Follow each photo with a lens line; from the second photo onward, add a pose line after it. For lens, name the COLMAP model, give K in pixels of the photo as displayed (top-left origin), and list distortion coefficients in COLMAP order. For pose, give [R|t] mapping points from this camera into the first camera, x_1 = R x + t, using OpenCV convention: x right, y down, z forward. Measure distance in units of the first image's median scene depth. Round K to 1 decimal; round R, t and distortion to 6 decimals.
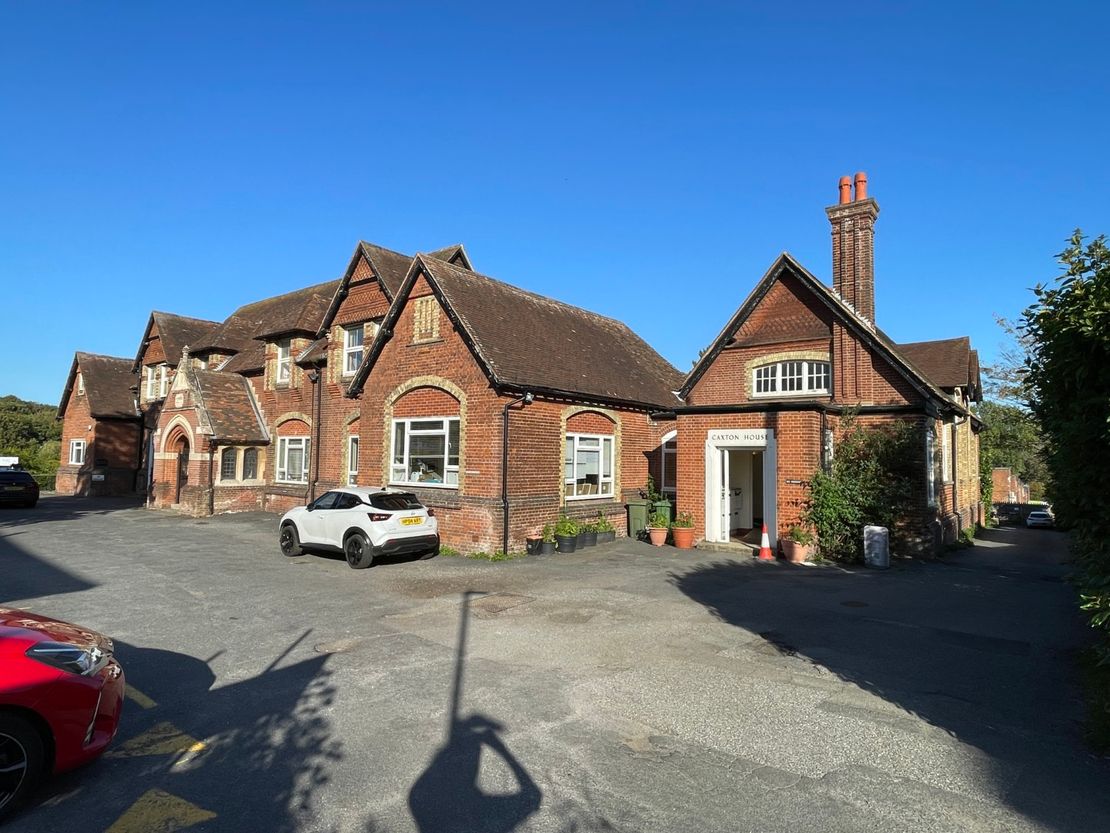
lens RADIAL K [[603.6, 0, 556.0], [0, 603.6, 418.5], [0, 0, 1]] dist [-0.000751, -0.000075]
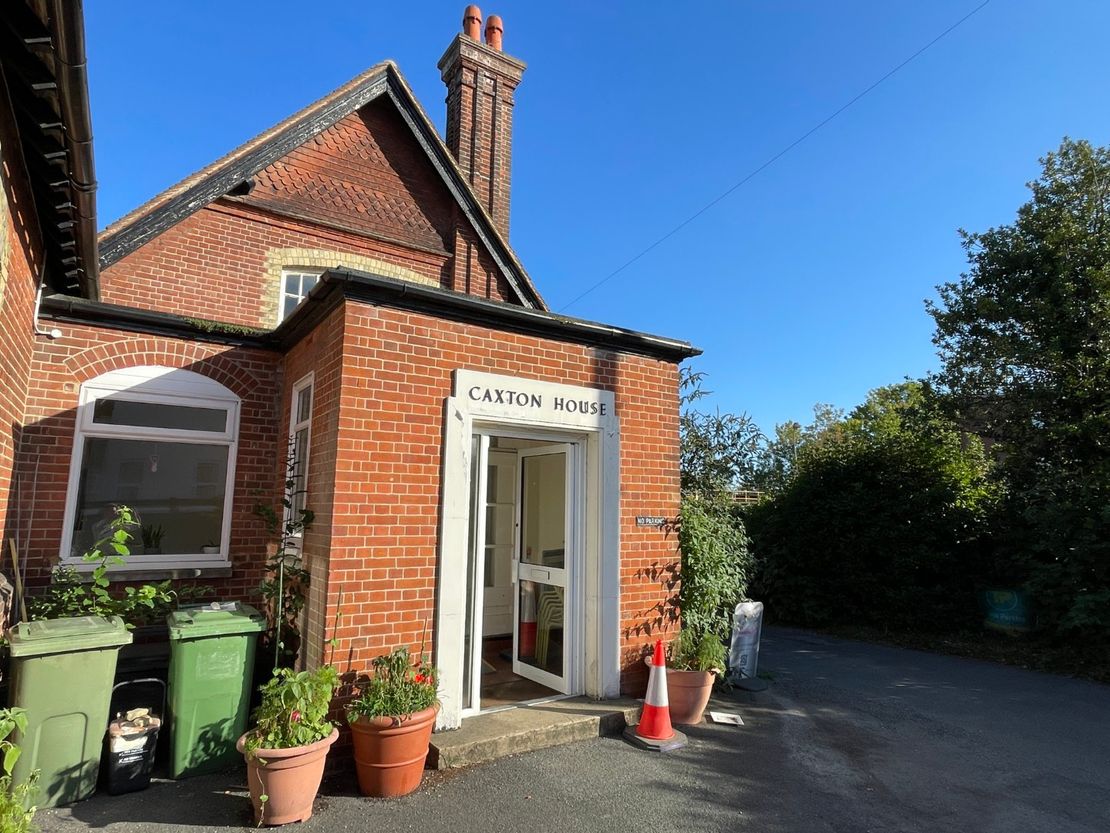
lens RADIAL K [[638.4, 0, 557.2], [0, 638.4, 415.0], [0, 0, 1]] dist [0.002486, 0.000216]
pose [[0.297525, 0.132889, 0.945420, -0.051947], [-0.072217, 0.990561, -0.116507, 0.080909], [-0.951979, -0.033611, 0.304313, 0.852006]]
